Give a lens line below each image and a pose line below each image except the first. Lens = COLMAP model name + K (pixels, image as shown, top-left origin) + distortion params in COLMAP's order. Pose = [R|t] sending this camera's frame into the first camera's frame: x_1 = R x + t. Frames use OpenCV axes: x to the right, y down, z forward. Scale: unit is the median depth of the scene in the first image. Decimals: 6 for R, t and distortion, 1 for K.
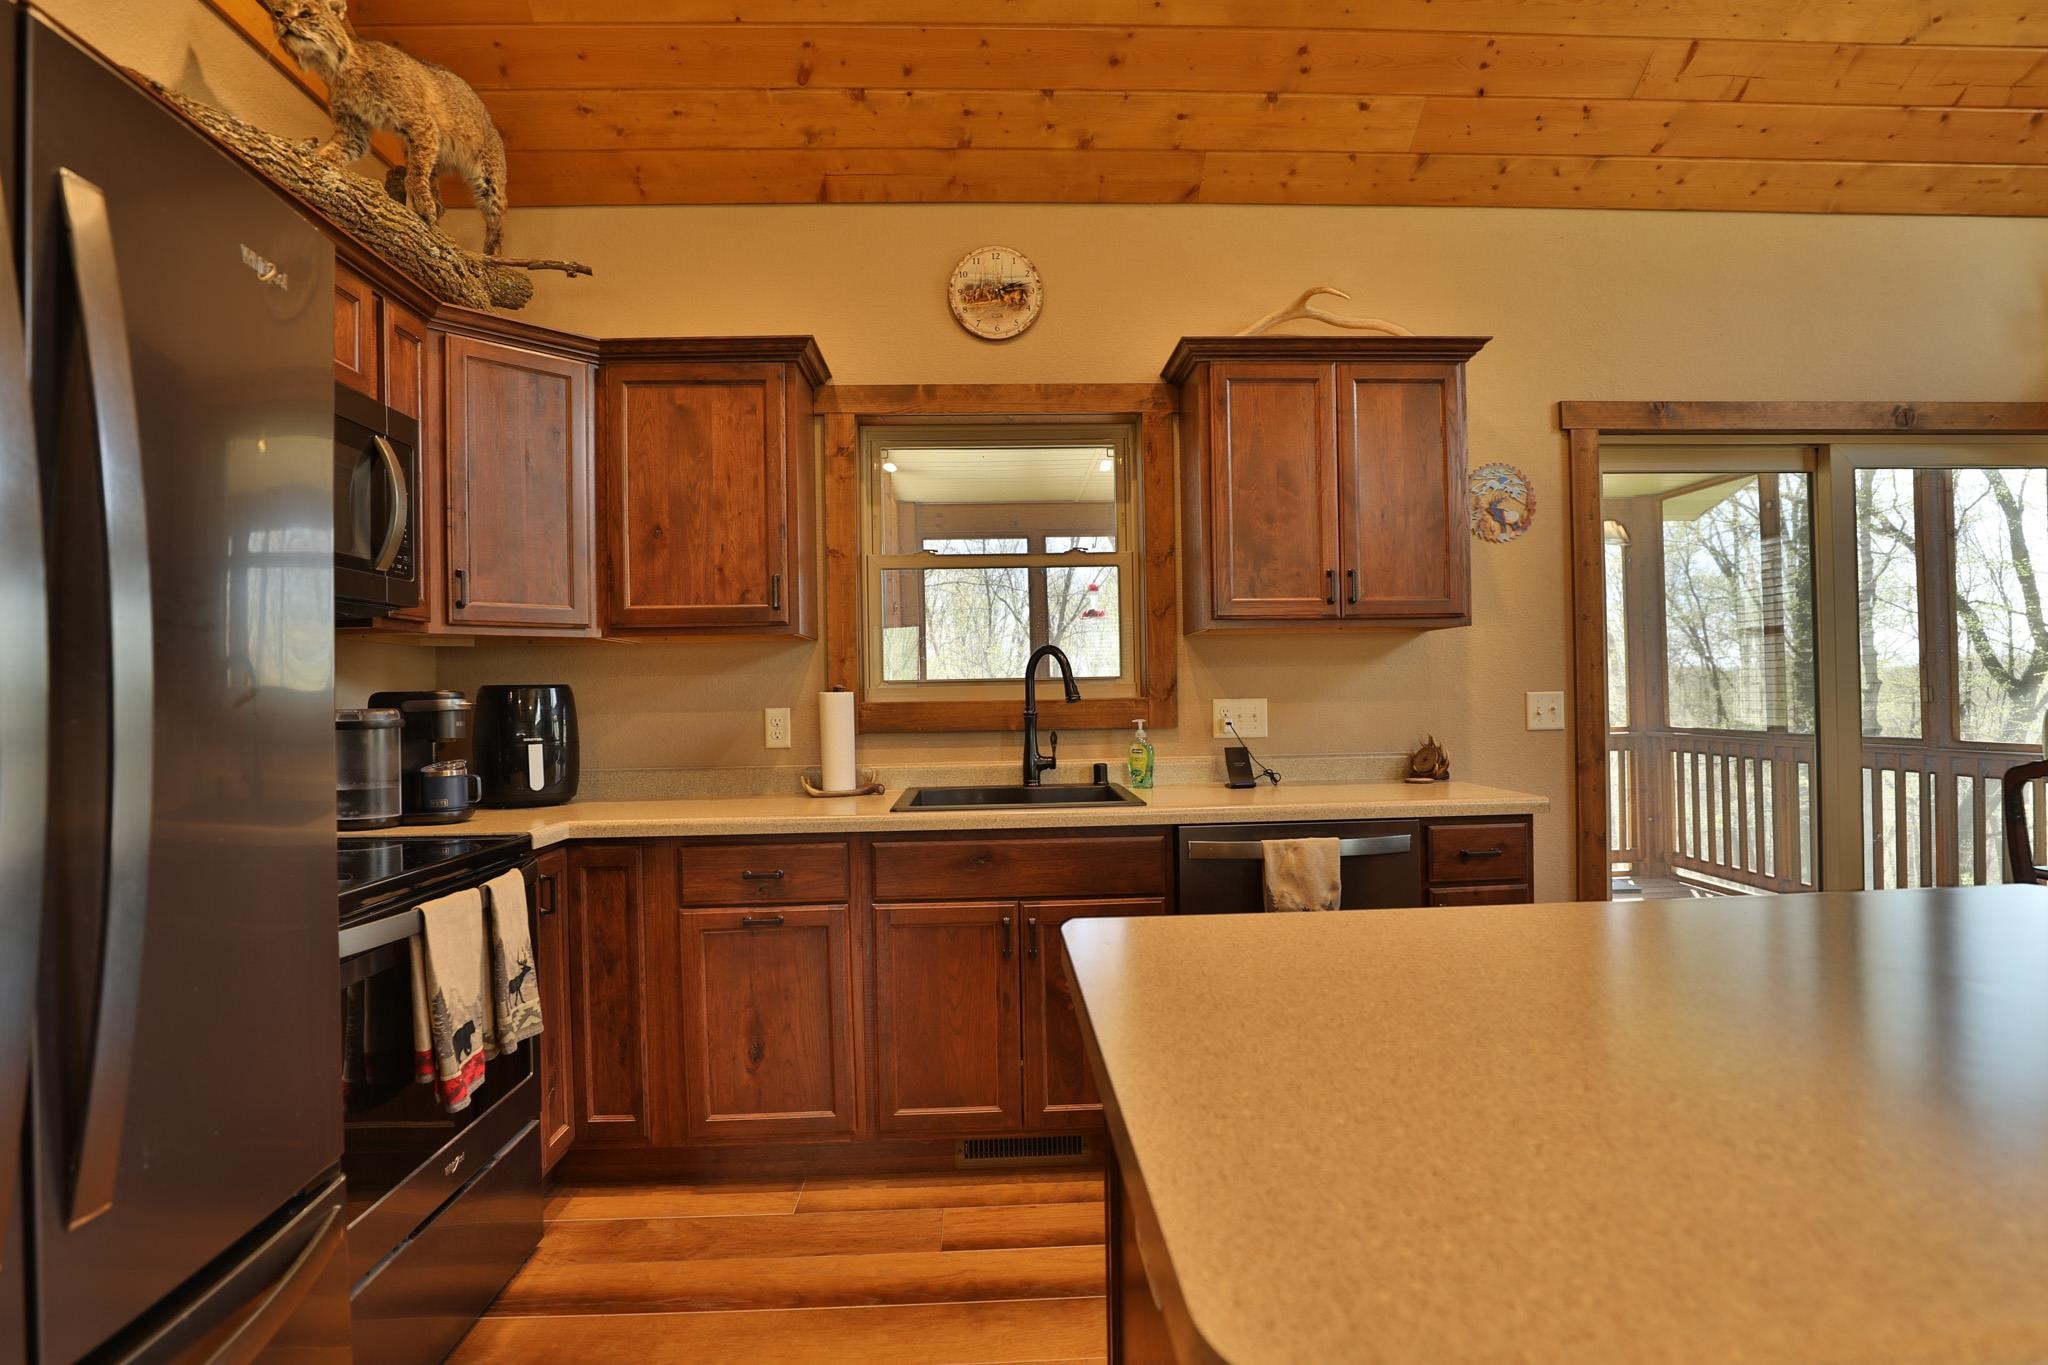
lens RADIAL K [[1038.5, 0, 1034.2], [0, 1038.5, 692.1], [0, 0, 1]] dist [-0.039708, 0.007545]
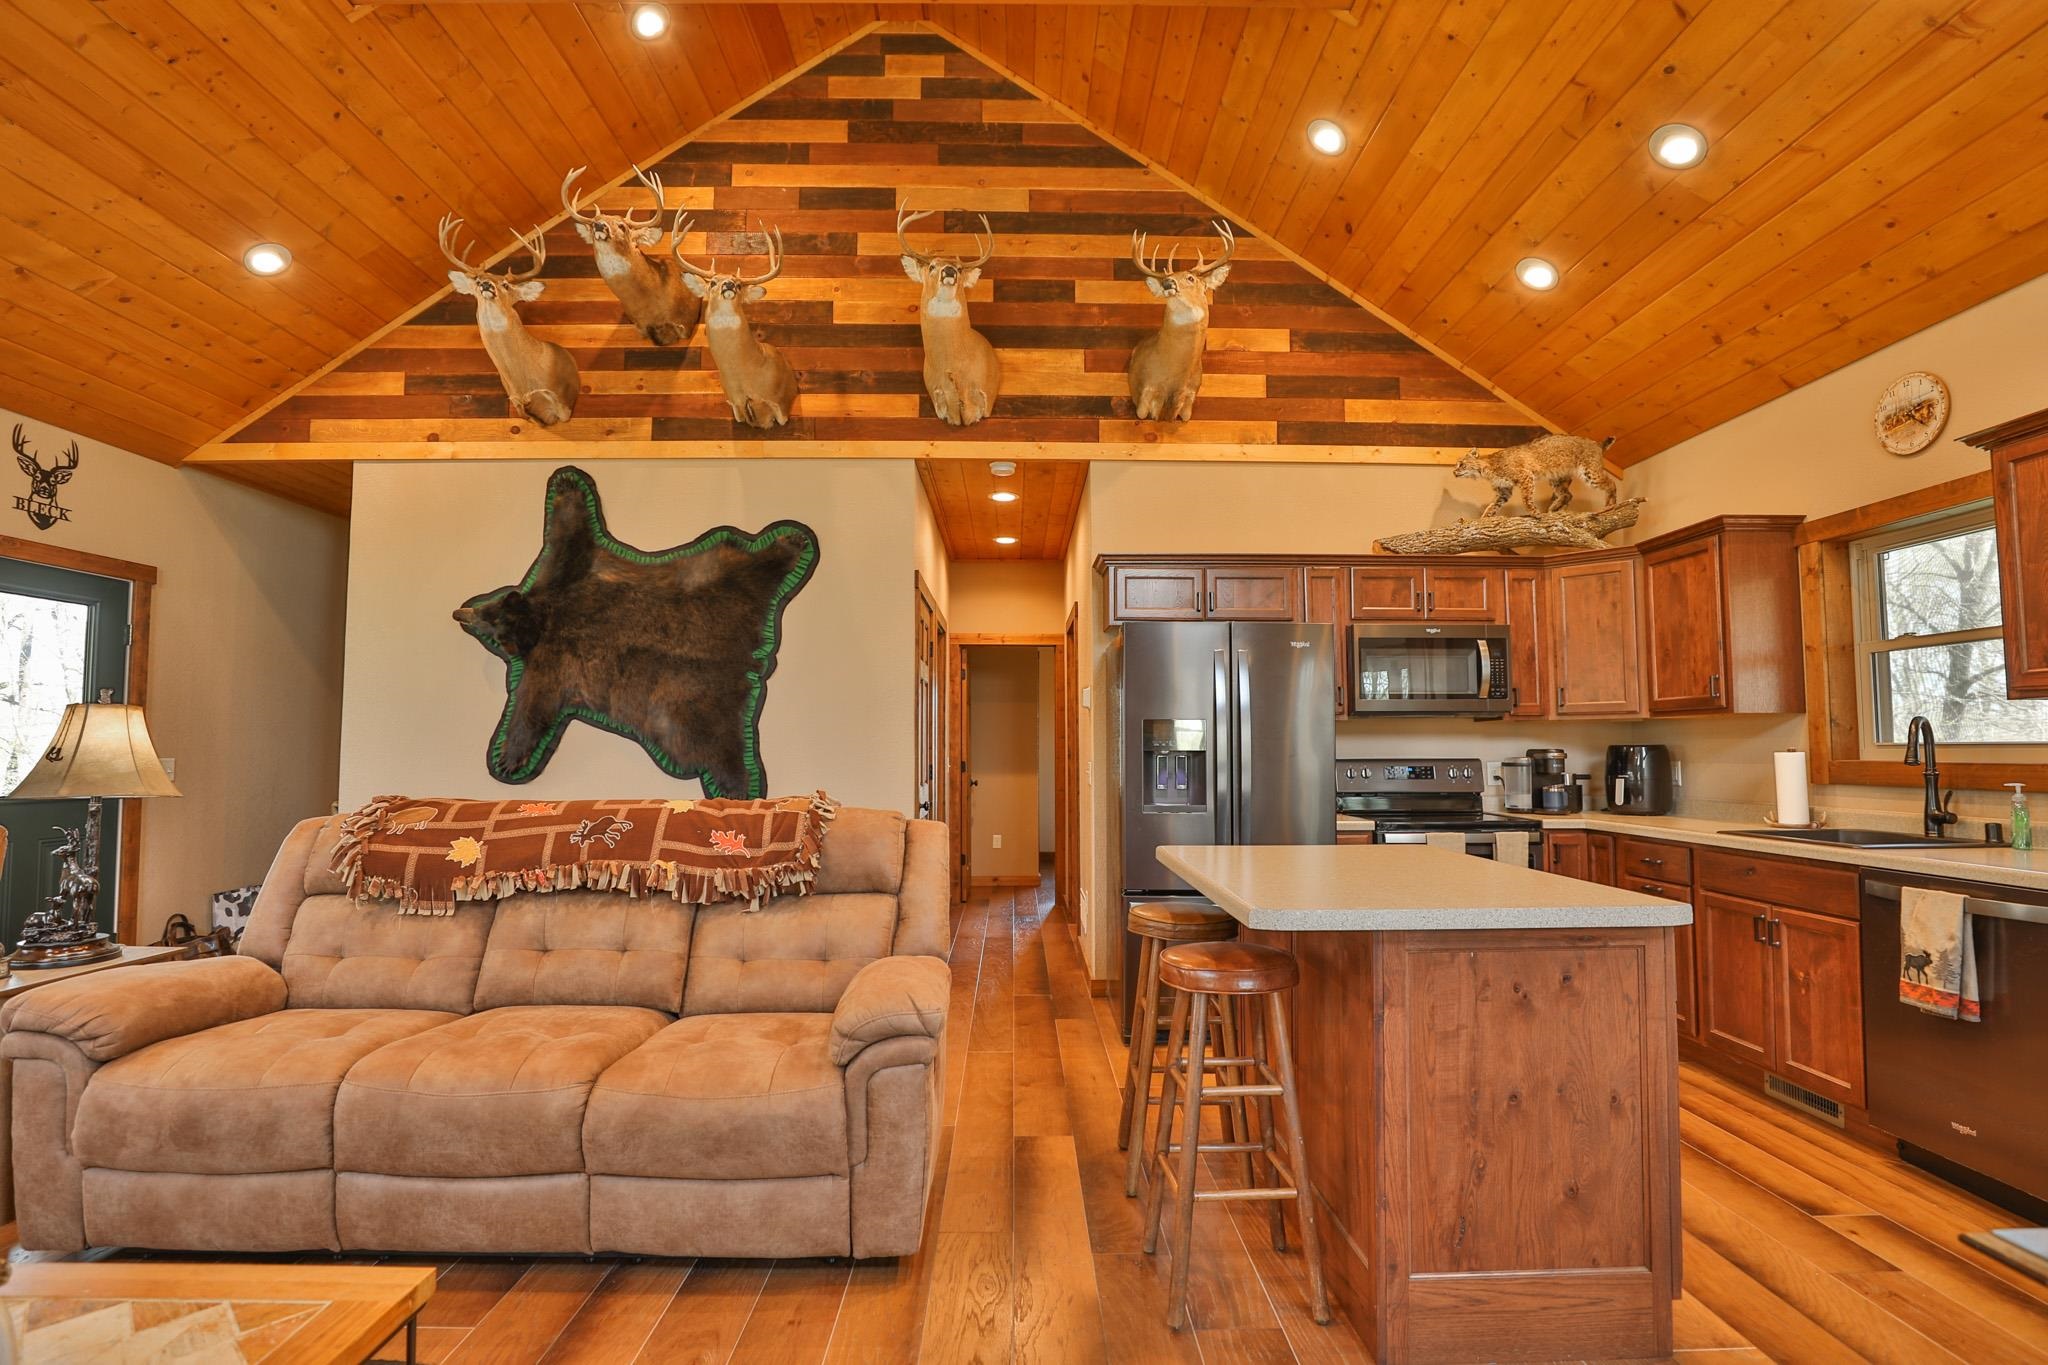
lens RADIAL K [[985.7, 0, 1030.5], [0, 985.7, 692.4], [0, 0, 1]] dist [-0.044561, 0.012342]
pose [[-0.028476, -0.040598, -0.998770, 1.159319], [0.004045, 0.999162, -0.040729, -0.032321], [0.999586, -0.005199, -0.028288, 0.030543]]
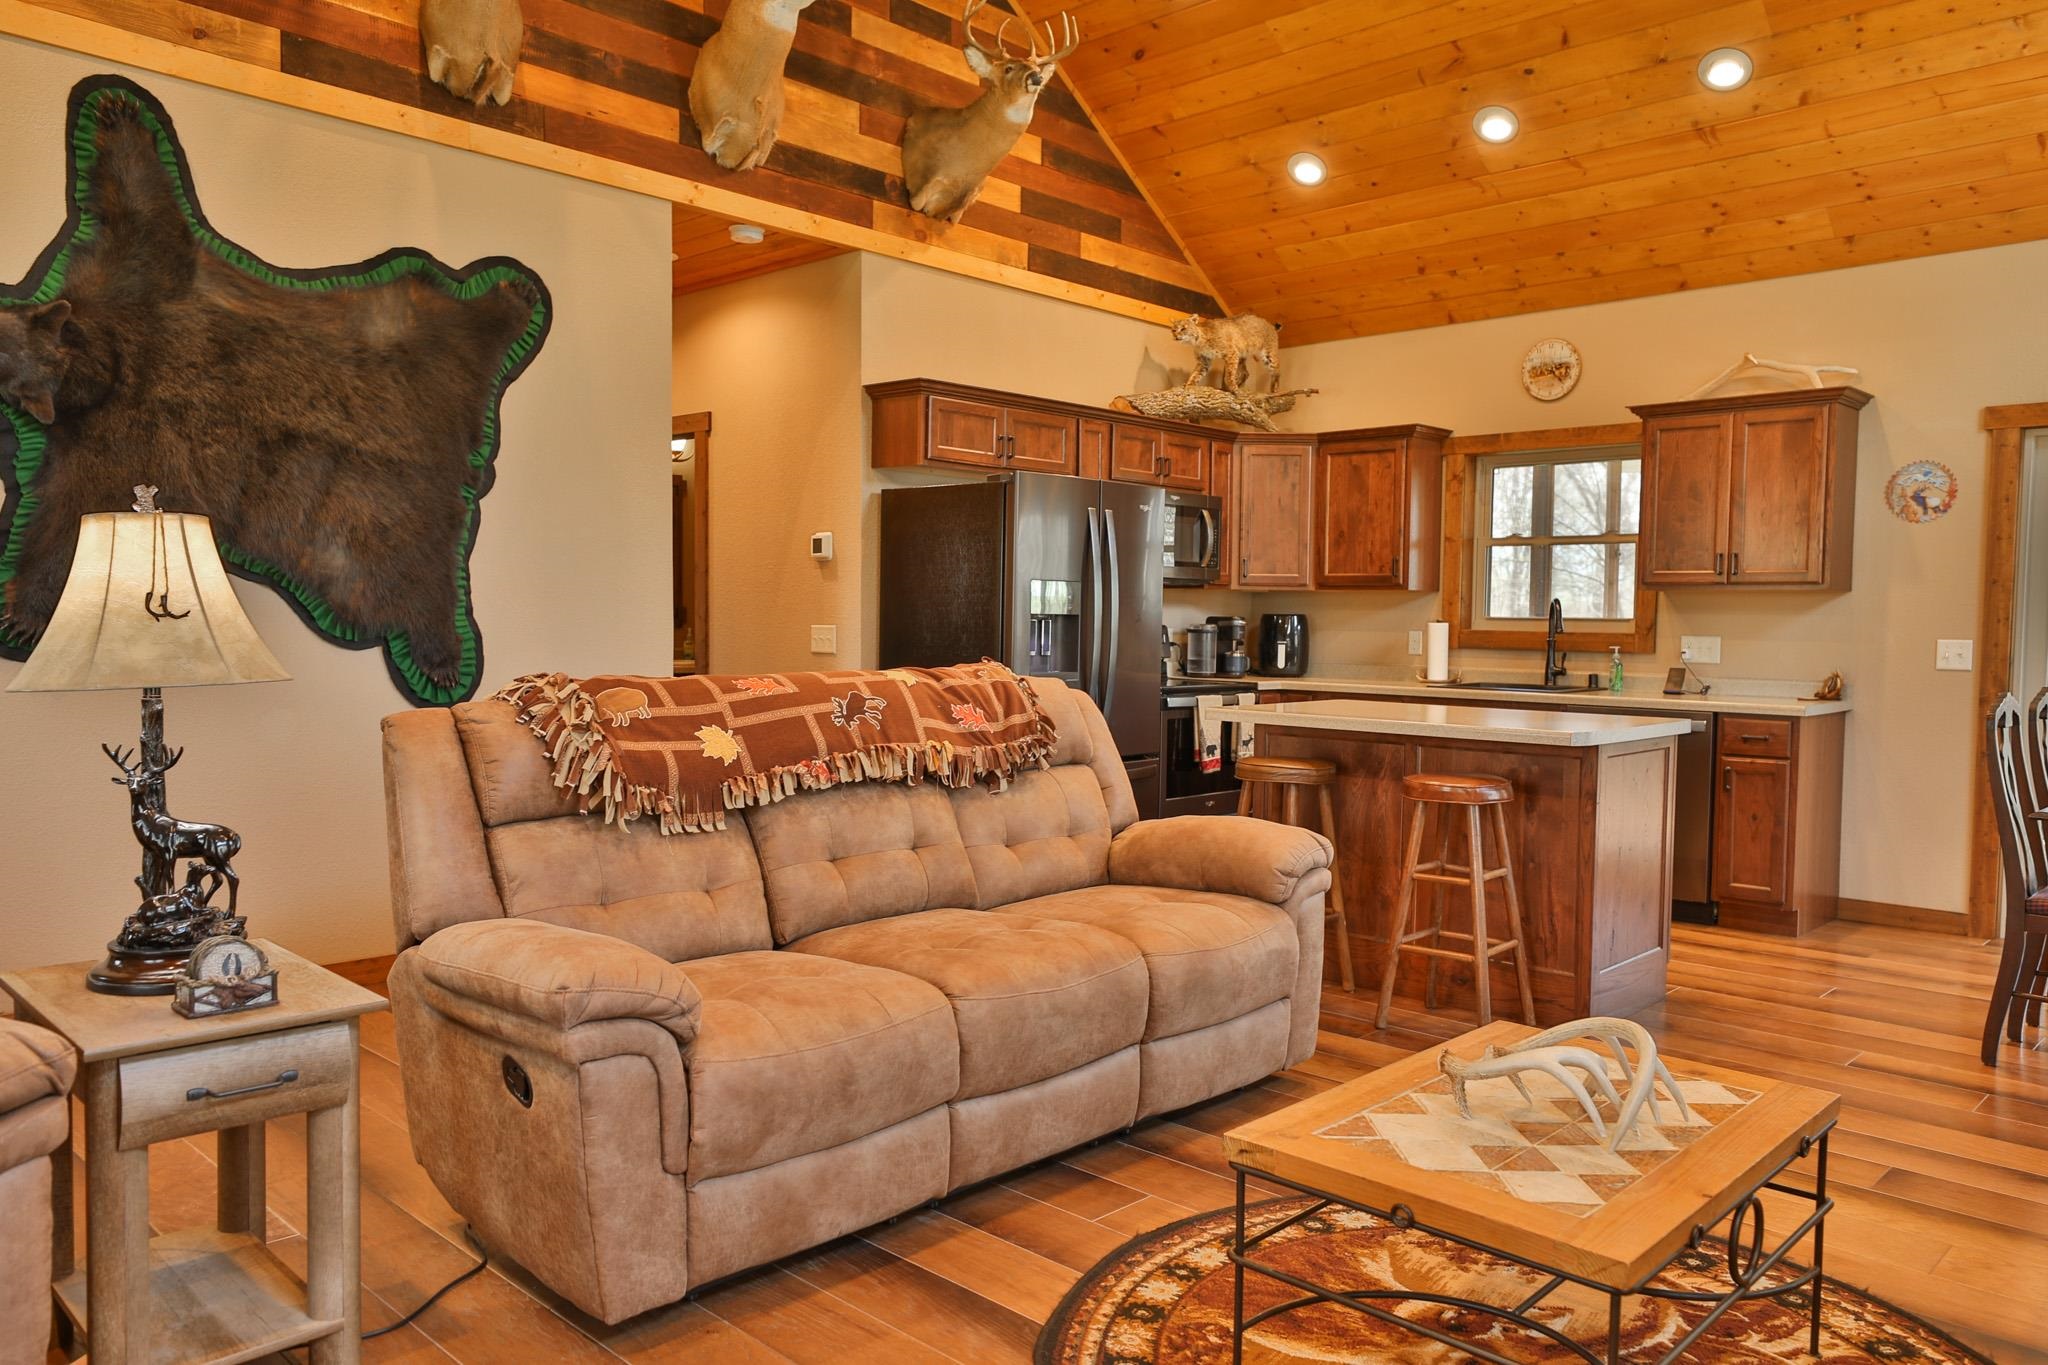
lens RADIAL K [[1454.2, 0, 1031.7], [0, 1454.2, 691.5], [0, 0, 1]] dist [-0.010037, 0.023056]
pose [[0.689124, 0.065549, -0.721672, 1.129136], [-0.024797, 0.997450, 0.066919, -0.032045], [0.724219, -0.028220, 0.688993, -1.189142]]
